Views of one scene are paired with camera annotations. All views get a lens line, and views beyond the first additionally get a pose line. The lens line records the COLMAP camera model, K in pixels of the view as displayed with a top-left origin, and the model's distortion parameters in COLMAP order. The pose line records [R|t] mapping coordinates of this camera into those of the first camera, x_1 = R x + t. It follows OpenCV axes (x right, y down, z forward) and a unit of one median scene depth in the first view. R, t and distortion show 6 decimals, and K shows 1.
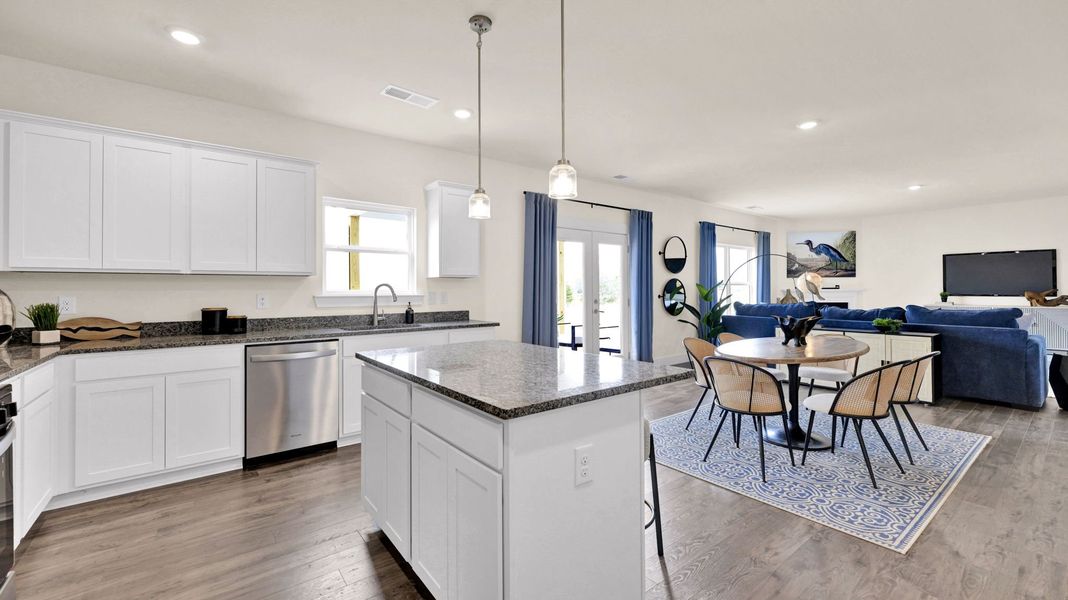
lens RADIAL K [[443.9, 0, 540.1], [0, 443.9, 283.2], [0, 0, 1]] dist [-0.001782, 0.001431]
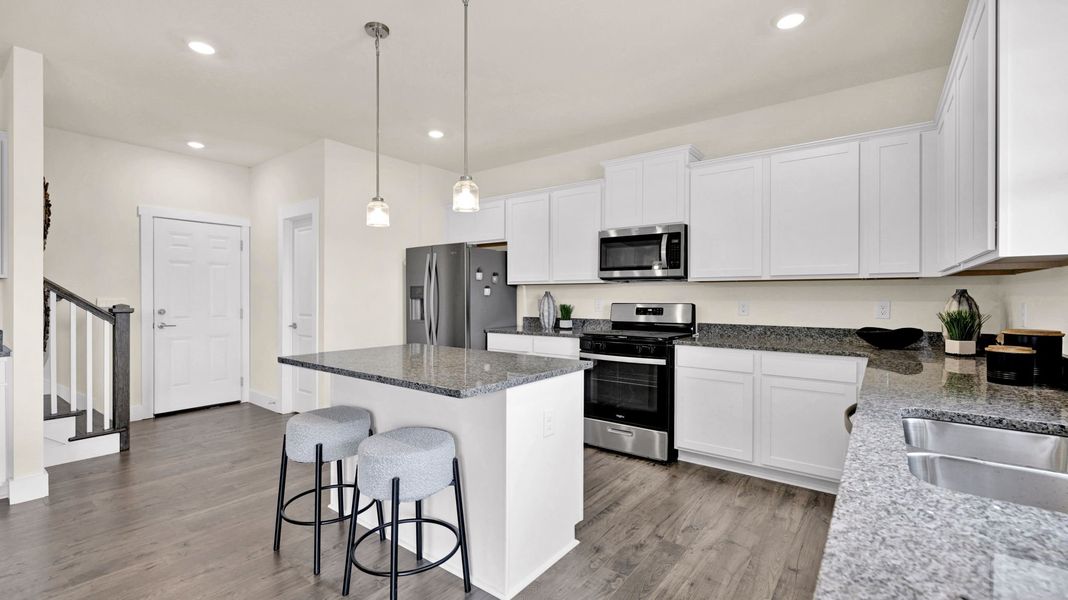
lens RADIAL K [[443.9, 0, 543.2], [0, 443.9, 297.4], [0, 0, 1]] dist [-0.001782, 0.001431]
pose [[-0.973599, 0.005831, -0.228192, -0.064258], [0.009041, 0.999874, -0.013026, 0.017908], [0.228088, -0.014746, -0.973529, 1.293640]]
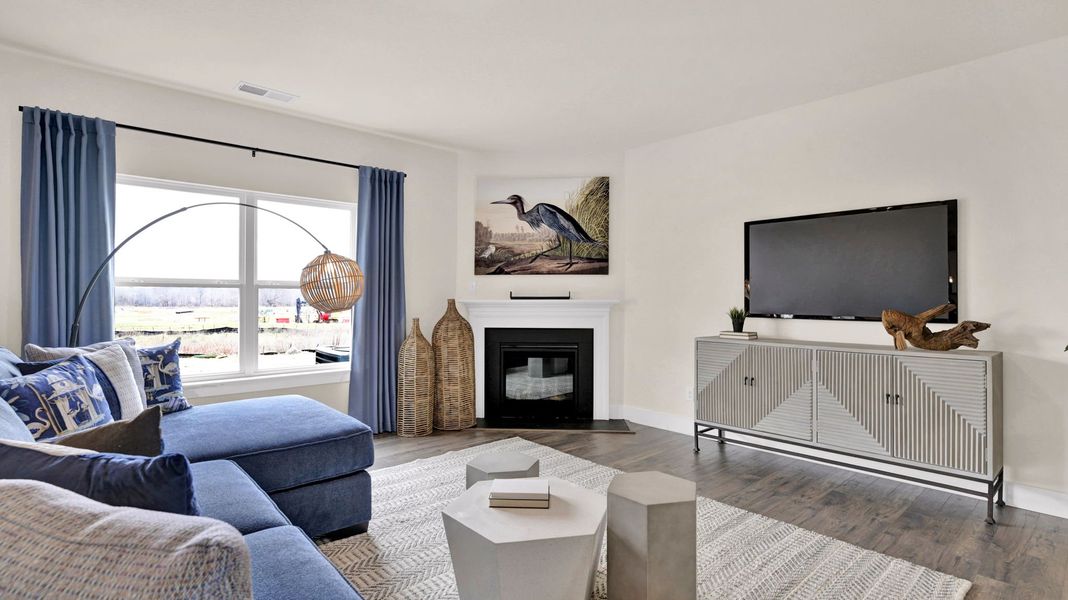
lens RADIAL K [[509.5, 0, 544.7], [0, 509.5, 296.4], [0, 0, 1]] dist [-0.004376, 0.001991]
pose [[0.998586, 0.008111, 0.052541, 1.695172], [-0.008807, 0.999876, 0.013037, 0.009767], [-0.052429, -0.013481, 0.998534, 1.258870]]
